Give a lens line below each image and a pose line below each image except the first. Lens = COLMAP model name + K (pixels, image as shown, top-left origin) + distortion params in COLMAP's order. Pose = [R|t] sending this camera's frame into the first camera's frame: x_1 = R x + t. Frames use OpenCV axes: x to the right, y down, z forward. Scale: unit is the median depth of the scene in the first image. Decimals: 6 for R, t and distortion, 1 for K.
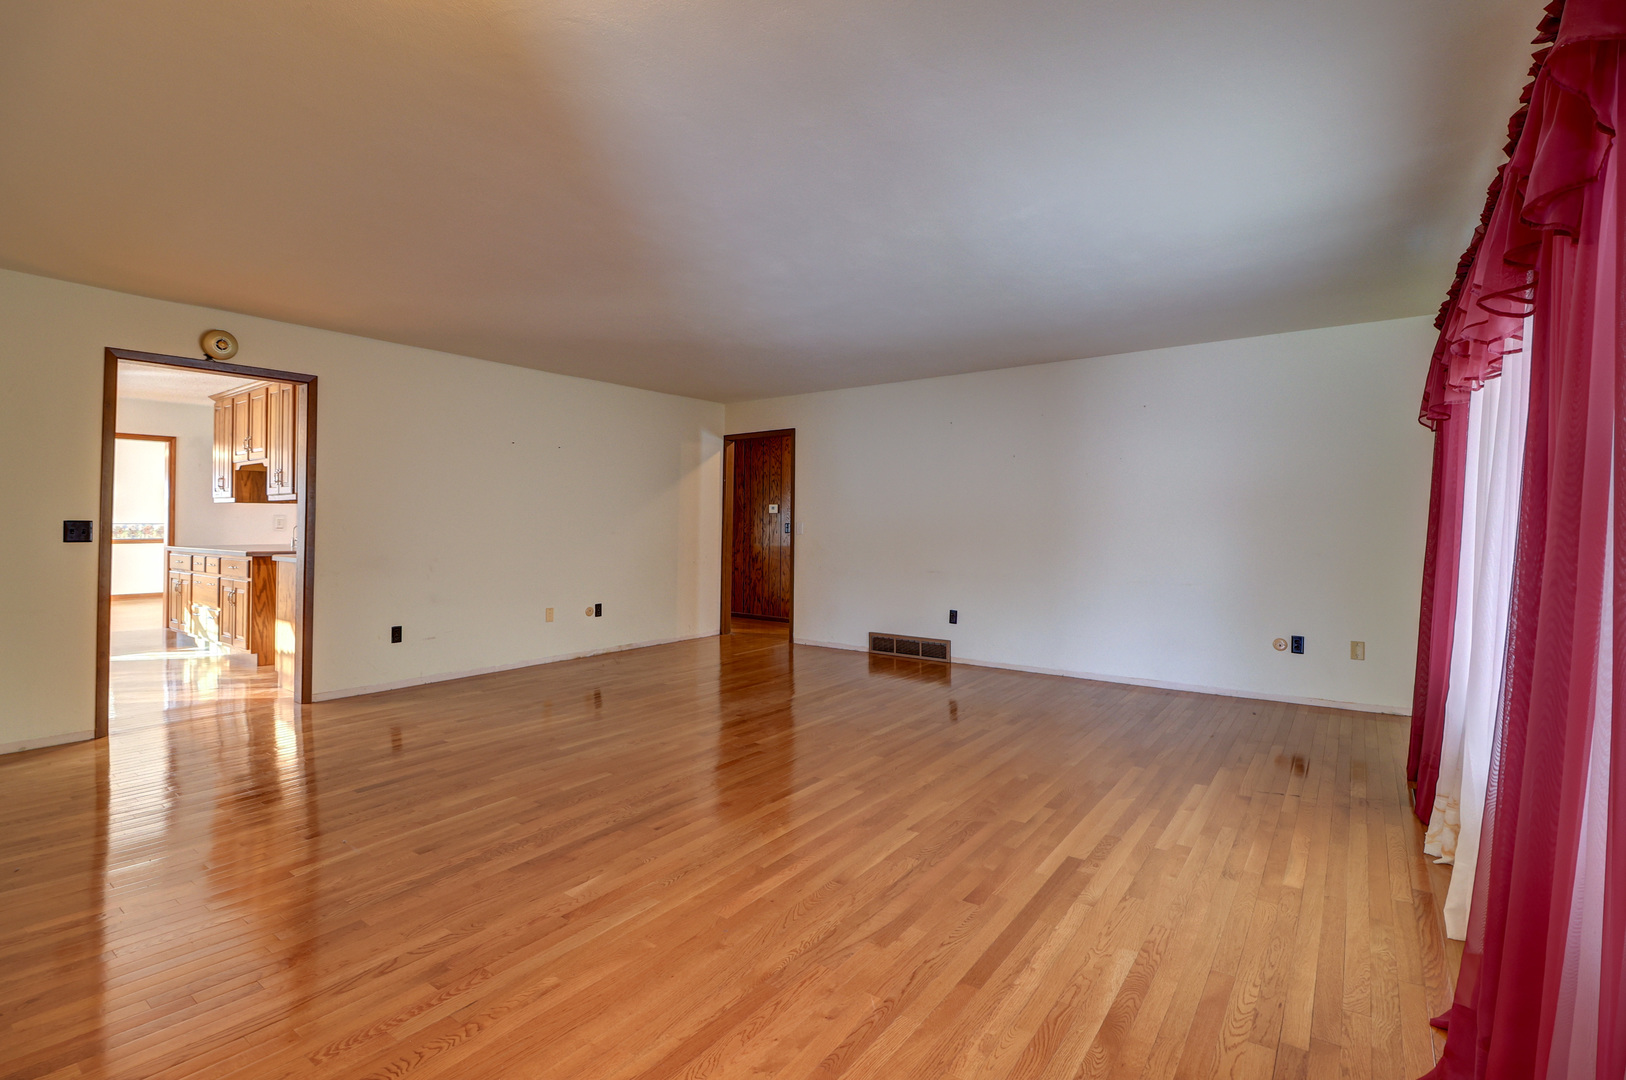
lens RADIAL K [[749.7, 0, 808.8], [0, 749.7, 536.7], [0, 0, 1]] dist [-0.011306, -0.005251]
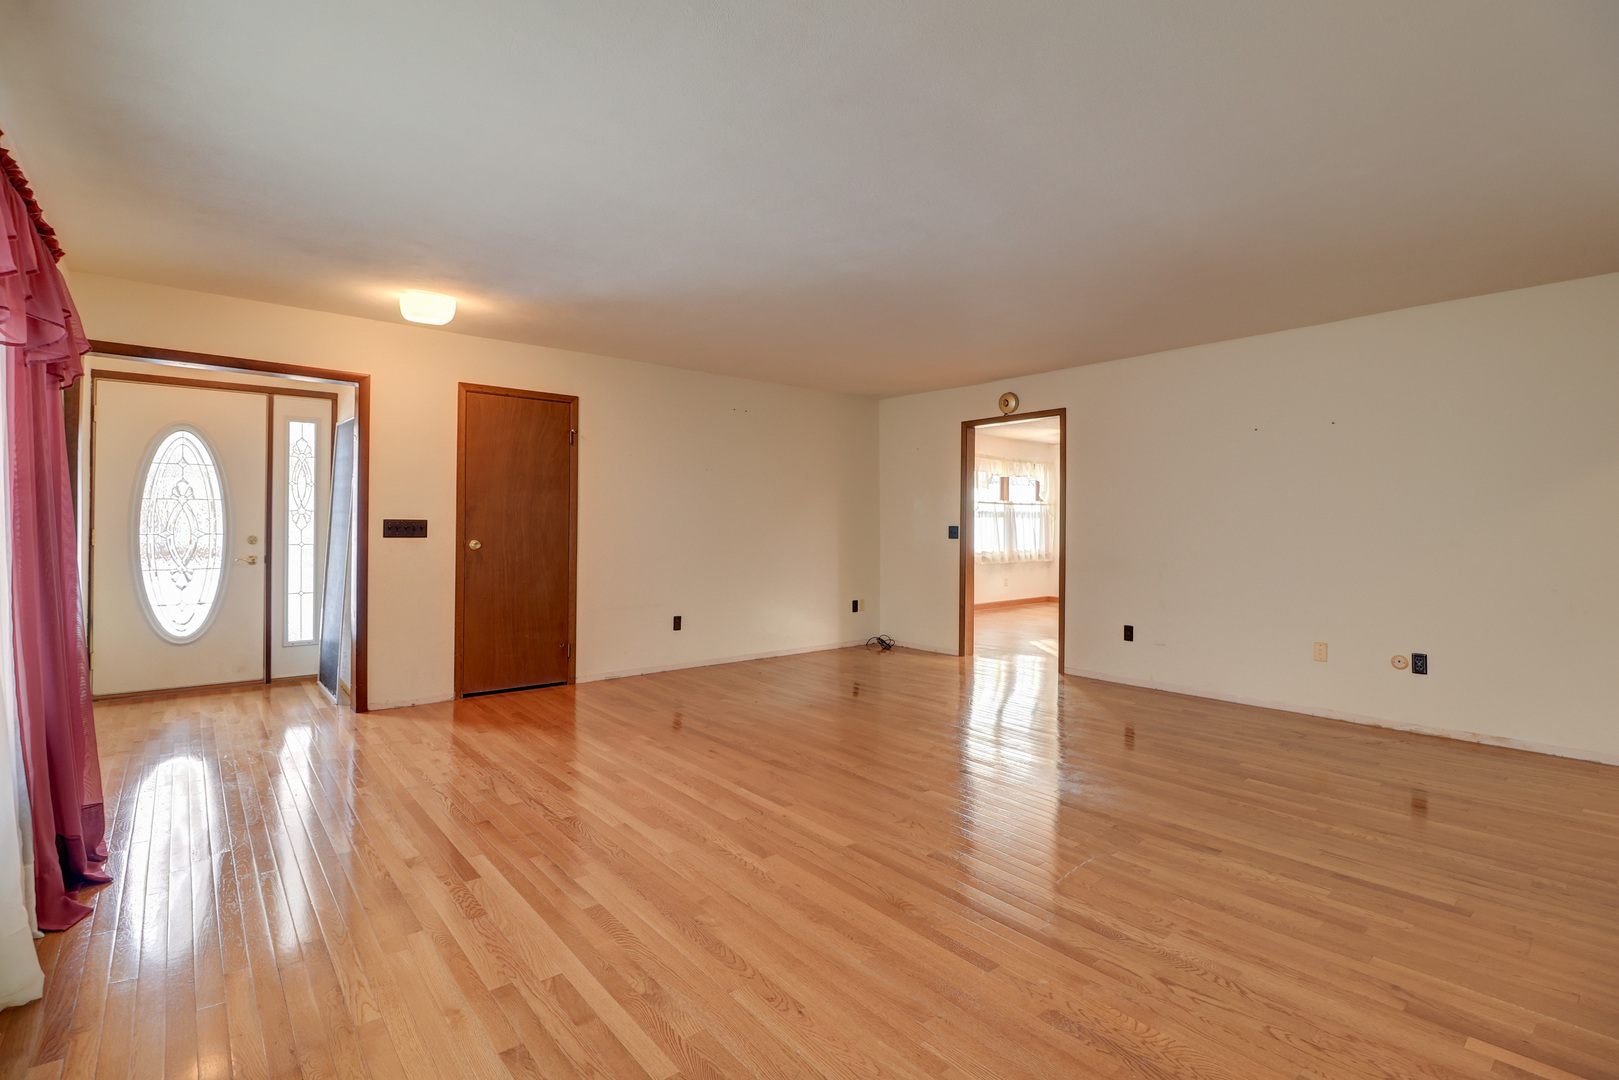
lens RADIAL K [[746.5, 0, 803.9], [0, 746.5, 535.6], [0, 0, 1]] dist [-0.011306, -0.005251]
pose [[-0.241030, 0.006491, -0.970496, 0.811018], [-0.022022, 0.999684, 0.012156, -0.013390], [0.970268, 0.024302, -0.240811, 1.133036]]
